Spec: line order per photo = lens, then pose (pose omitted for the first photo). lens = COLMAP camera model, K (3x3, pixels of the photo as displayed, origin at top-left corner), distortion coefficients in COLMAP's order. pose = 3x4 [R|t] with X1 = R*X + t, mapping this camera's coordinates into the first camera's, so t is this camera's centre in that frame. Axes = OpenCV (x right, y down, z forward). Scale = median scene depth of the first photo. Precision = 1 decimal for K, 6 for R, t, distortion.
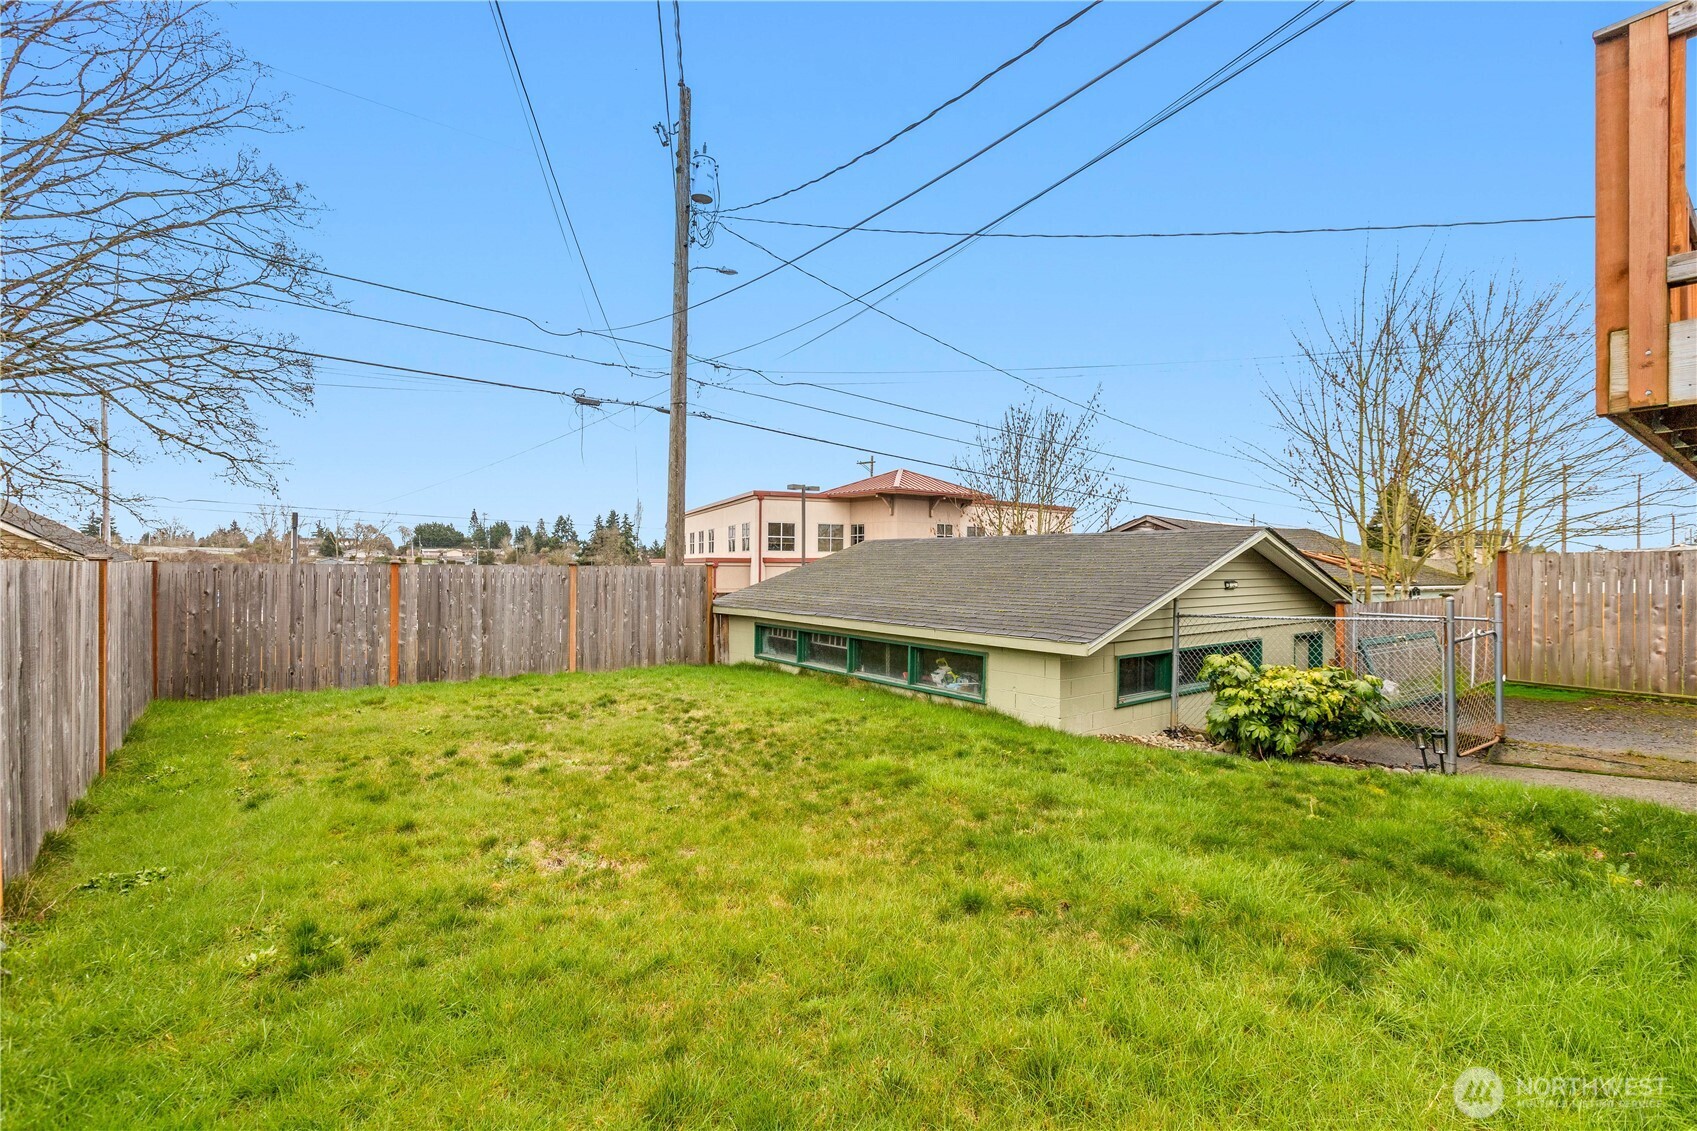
lens RADIAL K [[763.7, 0, 845.1], [0, 763.7, 567.6], [0, 0, 1]] dist [0.002168, 0.000364]
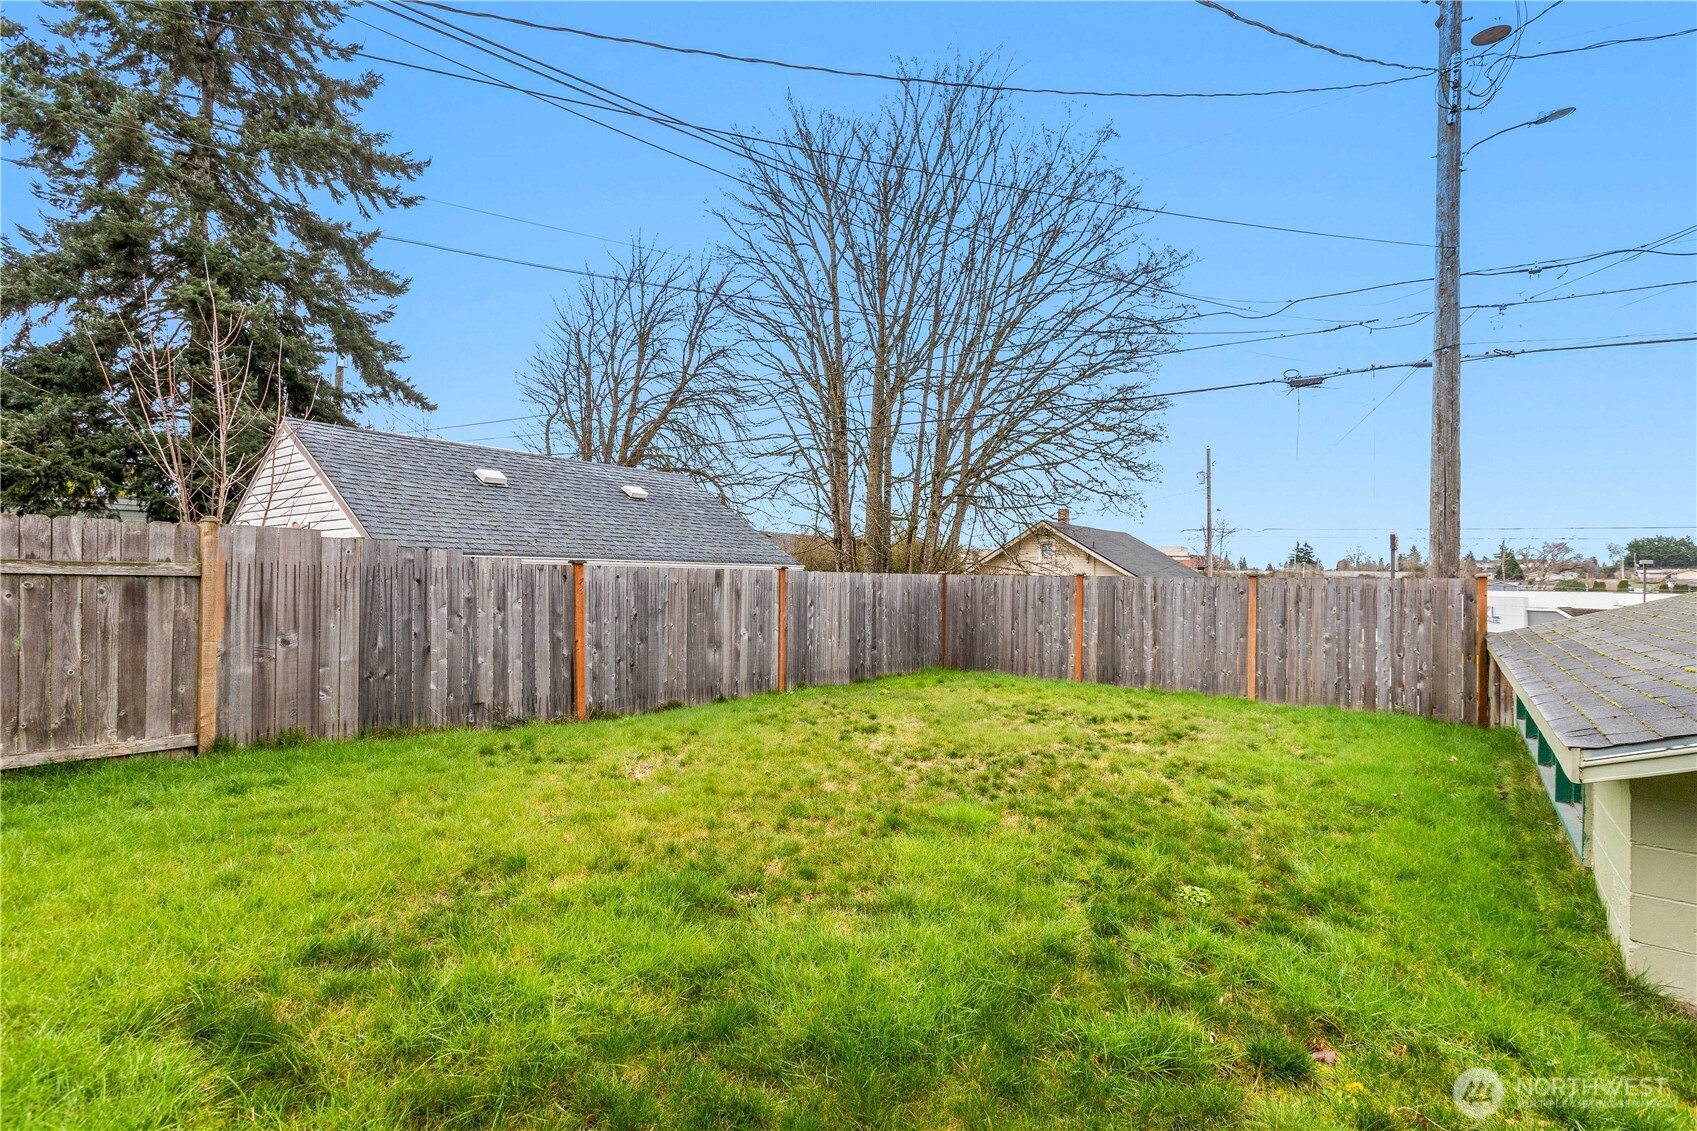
lens RADIAL K [[763.7, 0, 834.9], [0, 763.7, 572.7], [0, 0, 1]] dist [0.002168, 0.000364]
pose [[0.233279, -0.013535, -0.972316, 0.373707], [-0.011293, 0.999798, -0.016627, 0.011804], [0.972344, 0.014859, 0.233079, 0.322065]]
